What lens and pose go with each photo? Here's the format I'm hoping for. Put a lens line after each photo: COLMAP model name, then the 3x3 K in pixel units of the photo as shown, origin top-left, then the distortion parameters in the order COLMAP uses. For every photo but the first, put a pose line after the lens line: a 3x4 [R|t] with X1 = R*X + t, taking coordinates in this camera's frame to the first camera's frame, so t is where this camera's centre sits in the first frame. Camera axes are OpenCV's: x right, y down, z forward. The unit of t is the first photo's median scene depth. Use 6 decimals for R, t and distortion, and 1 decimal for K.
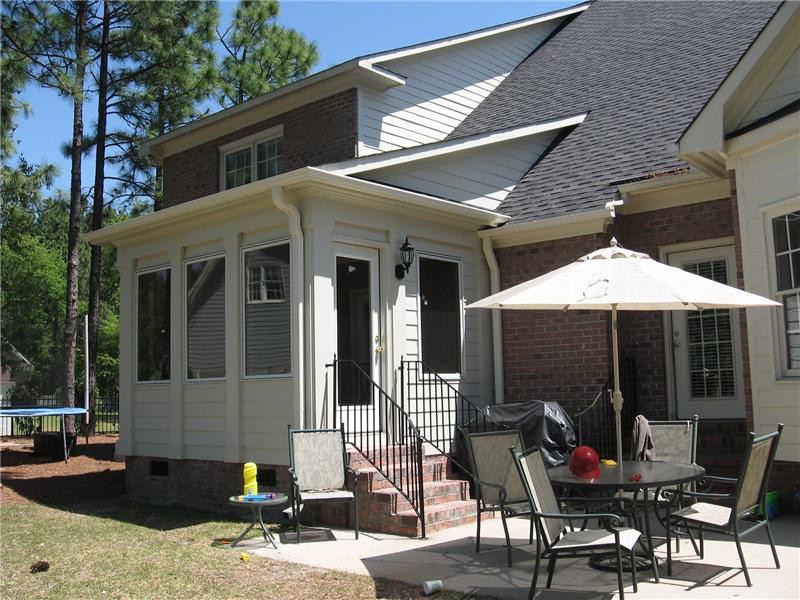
lens RADIAL K [[832.3, 0, 400.0], [0, 832.3, 300.0], [0, 0, 1]] dist [-0.142612, 0.018222]
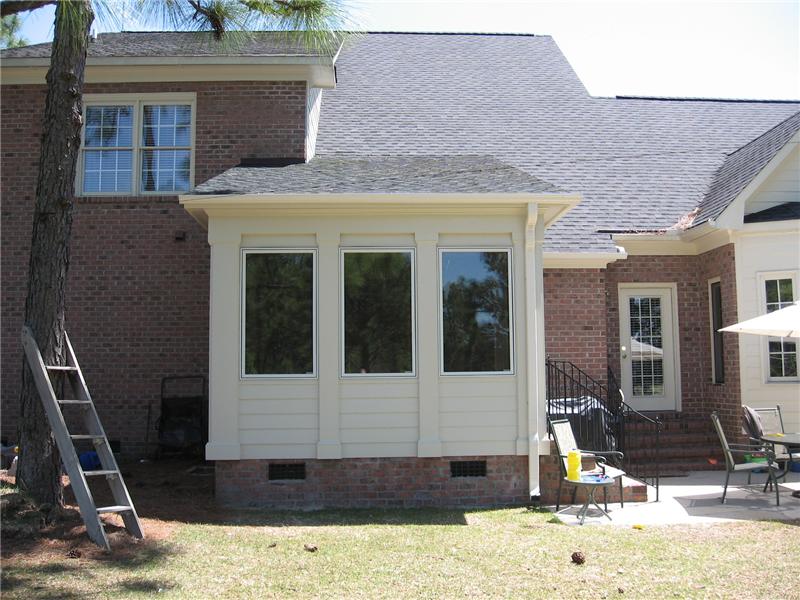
lens RADIAL K [[832.3, 0, 400.0], [0, 832.3, 300.0], [0, 0, 1]] dist [-0.142612, 0.018222]
pose [[0.723793, 0.084668, 0.684803, -0.906162], [-0.085629, 0.995793, -0.032614, 0.039369], [-0.684684, -0.035033, 0.727998, 0.276824]]
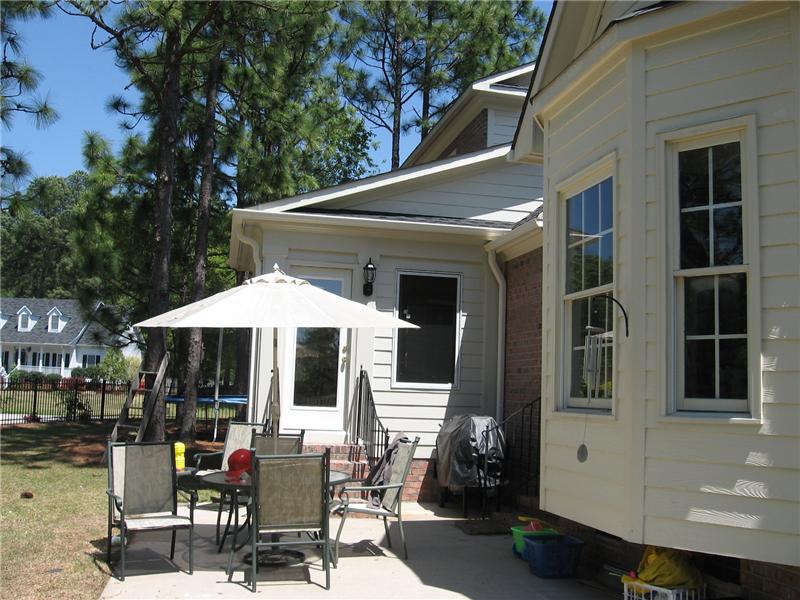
lens RADIAL K [[832.3, 0, 400.0], [0, 832.3, 300.0], [0, 0, 1]] dist [-0.142612, 0.018222]
pose [[0.798749, -0.014039, -0.601500, 0.696389], [0.012323, 0.999900, -0.006974, -0.011311], [0.601538, -0.001842, 0.798842, 0.136655]]
